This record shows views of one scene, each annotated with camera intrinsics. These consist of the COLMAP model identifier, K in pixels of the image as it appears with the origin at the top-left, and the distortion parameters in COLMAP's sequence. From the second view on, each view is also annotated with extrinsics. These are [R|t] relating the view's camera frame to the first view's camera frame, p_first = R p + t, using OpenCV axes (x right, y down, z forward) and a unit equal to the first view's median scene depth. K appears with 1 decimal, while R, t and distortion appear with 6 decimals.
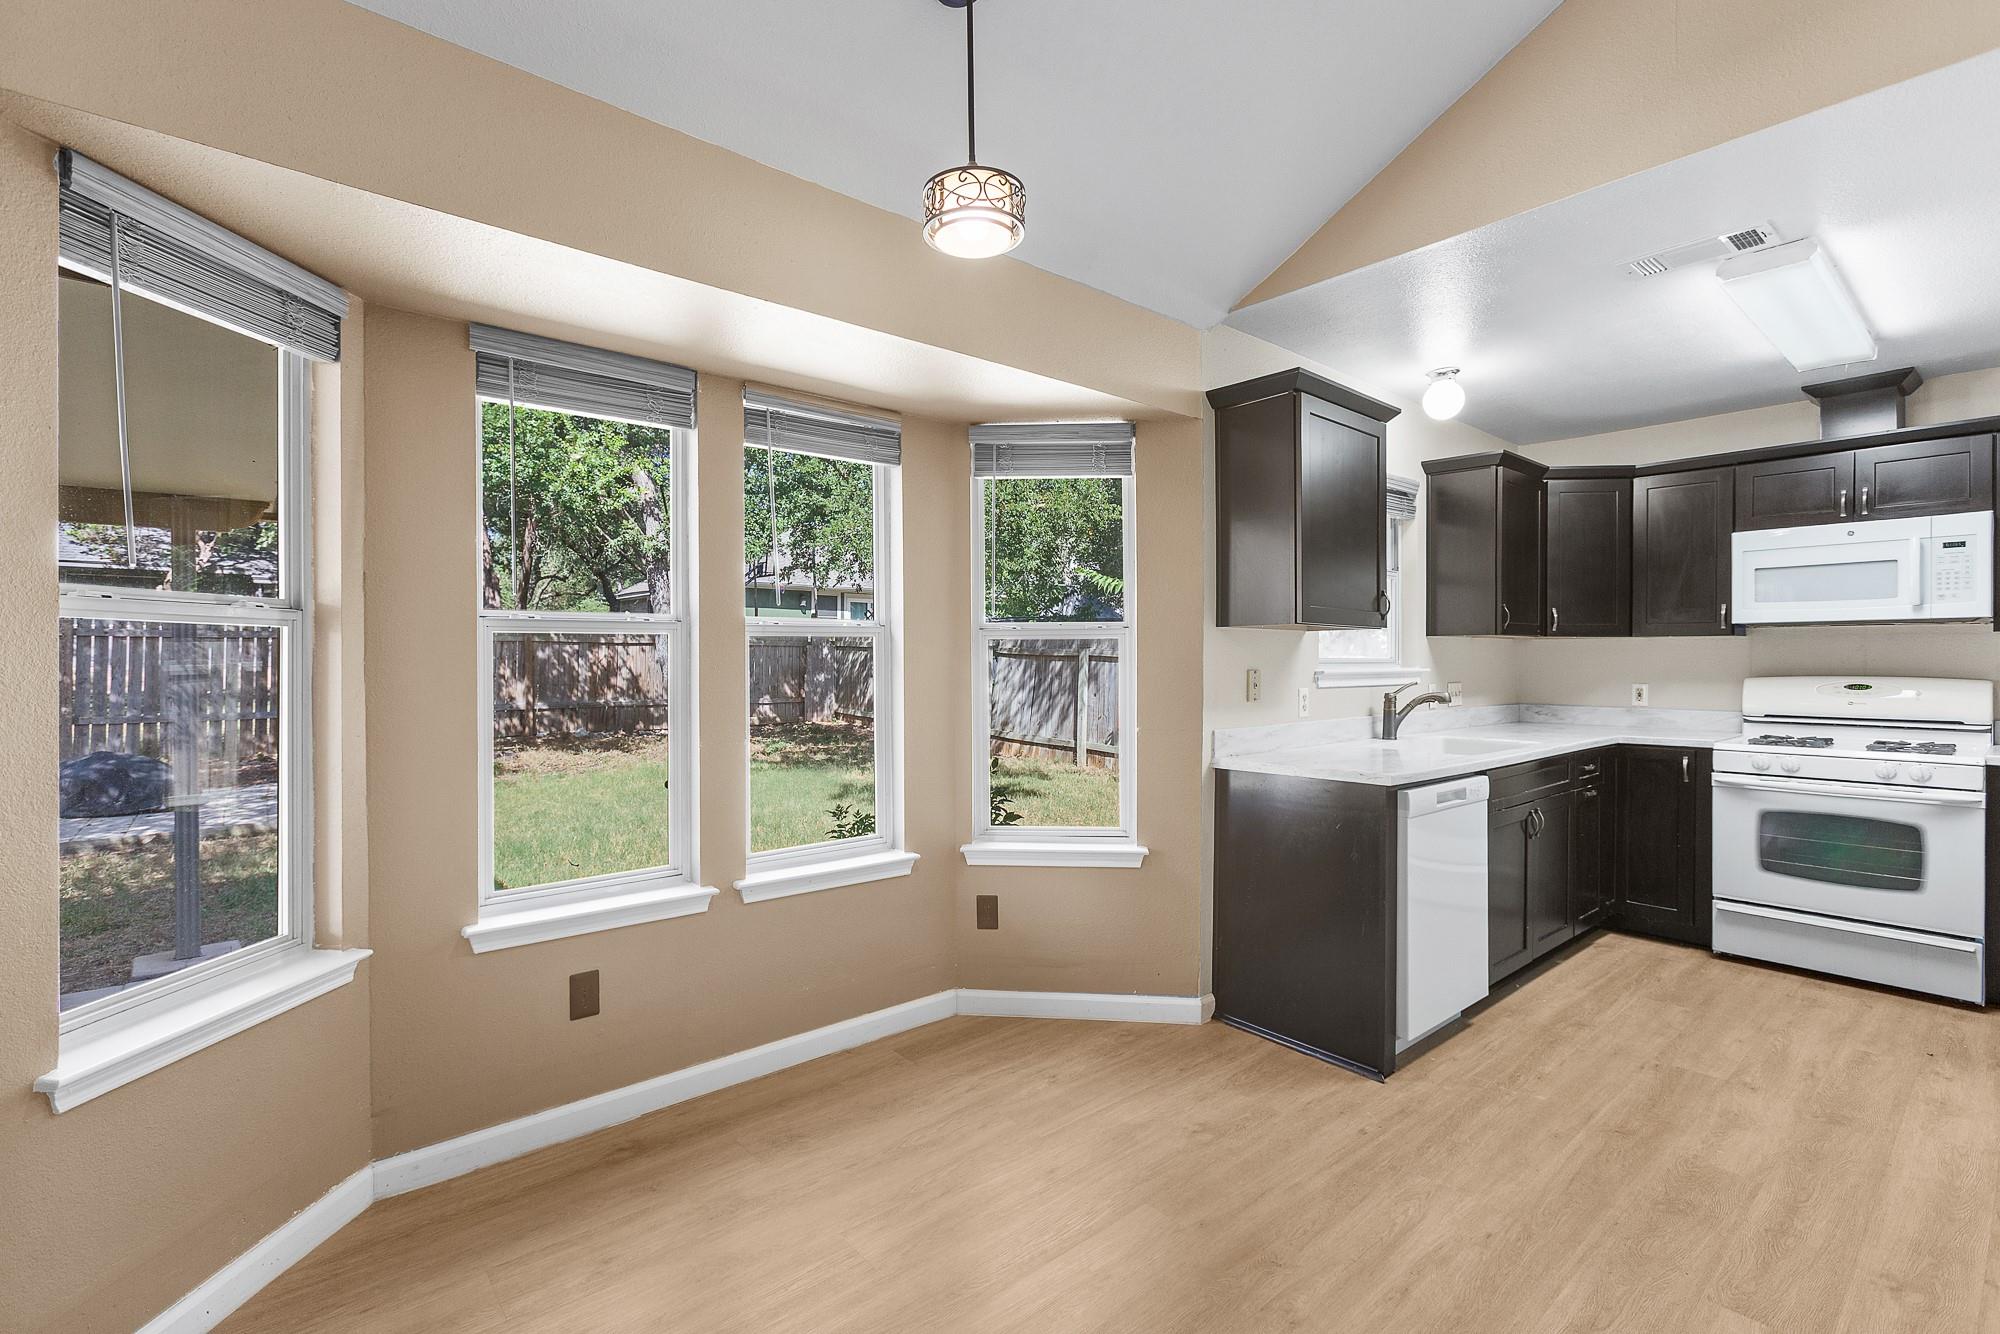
lens RADIAL K [[923.8, 0, 983.6], [0, 923.8, 665.3], [0, 0, 1]] dist [-0.002190, 0.006789]
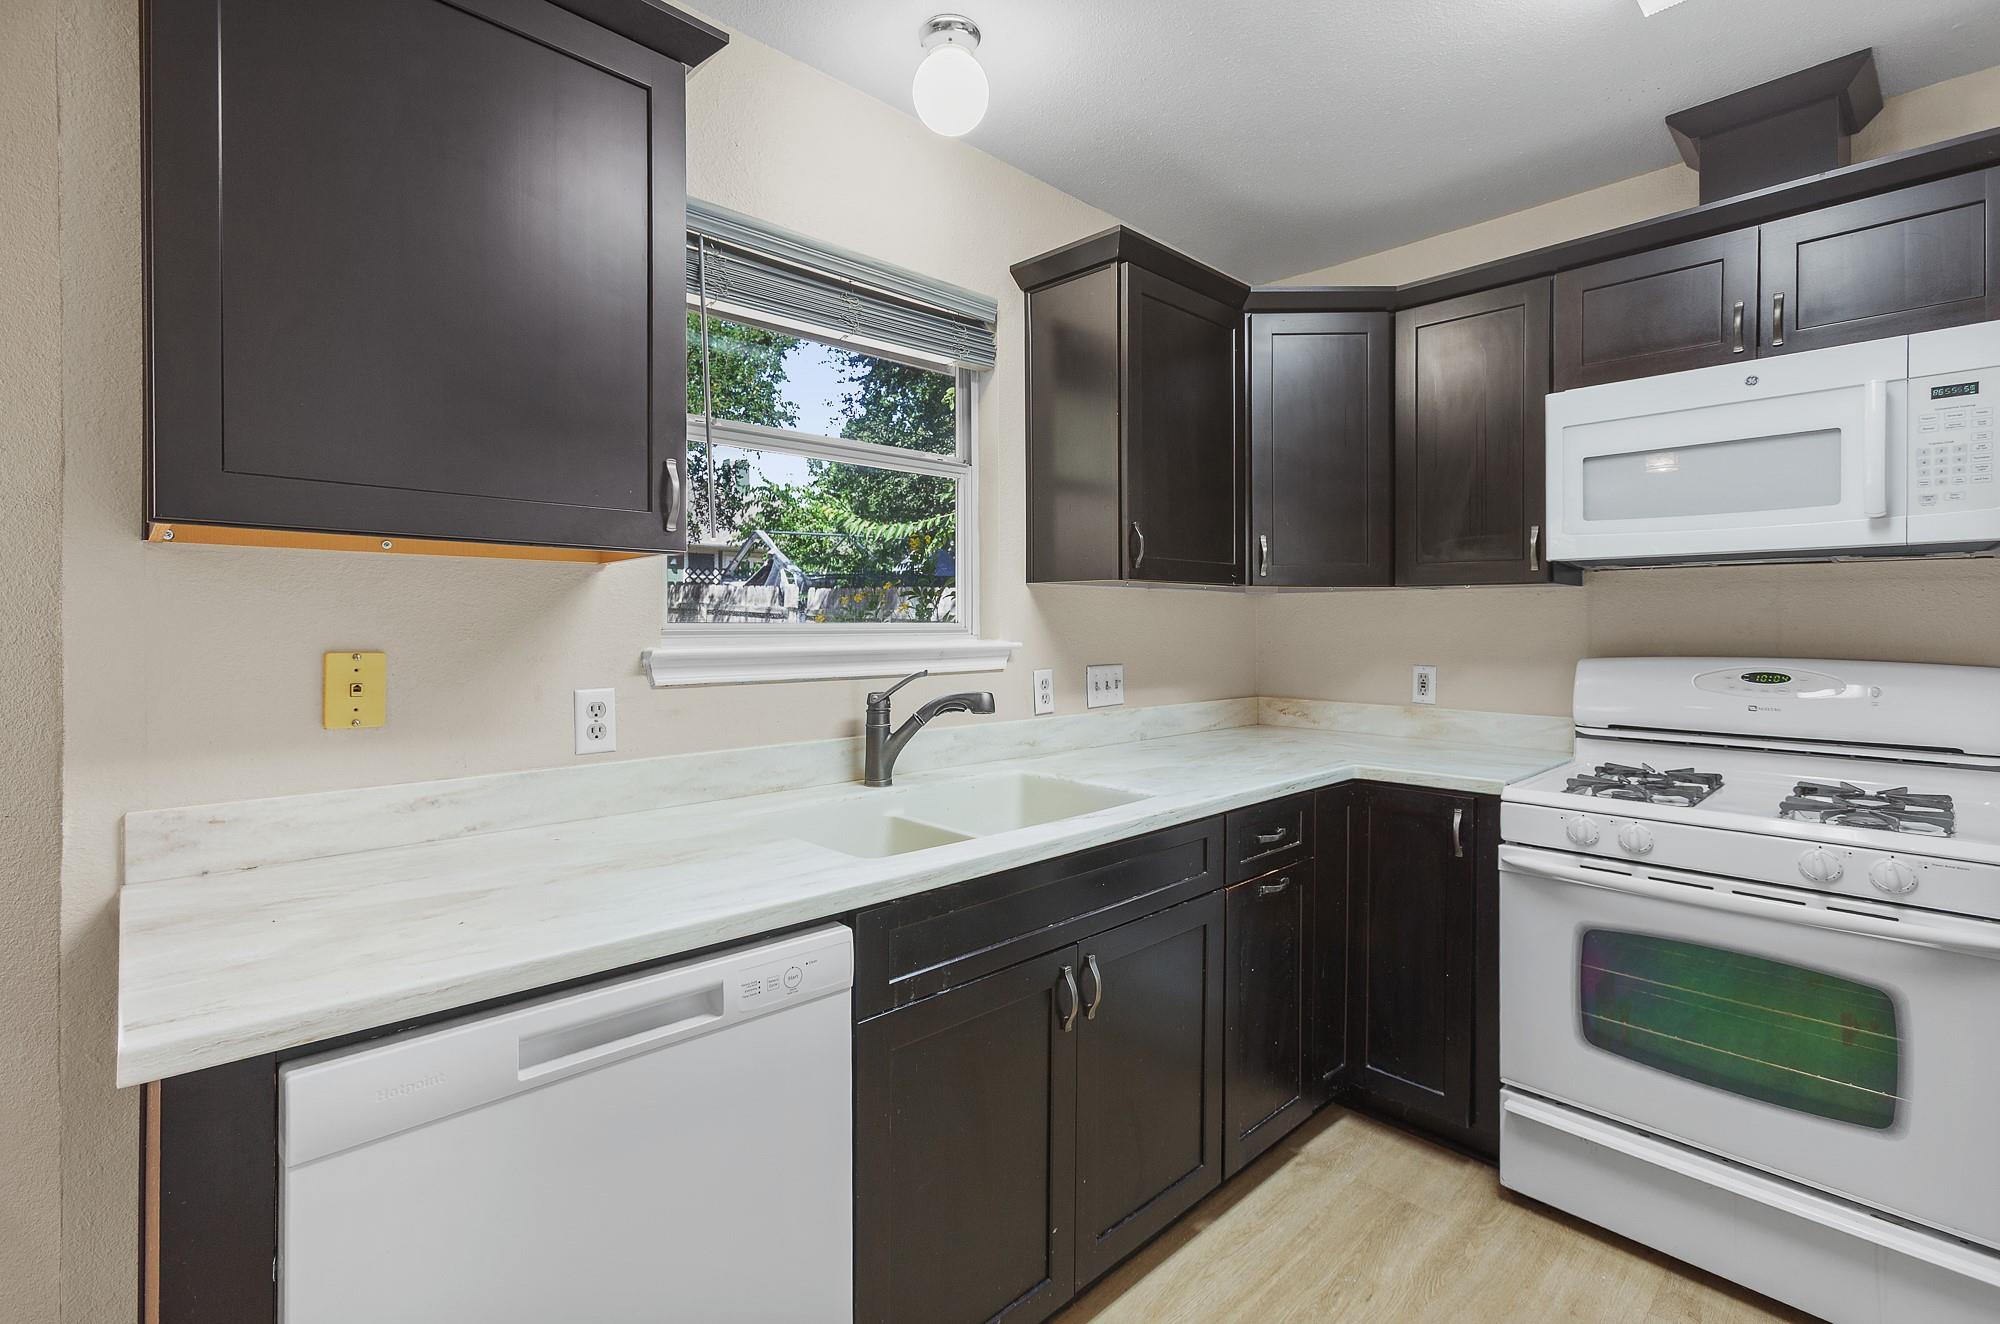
lens RADIAL K [[925.8, 0, 979.9], [0, 925.8, 625.3], [0, 0, 1]] dist [-0.014763, 0.015408]
pose [[0.999094, 0.001488, 0.042544, 0.488229], [-0.001320, 0.999991, -0.003975, -0.004864], [-0.042549, 0.003915, 0.999087, 0.508834]]
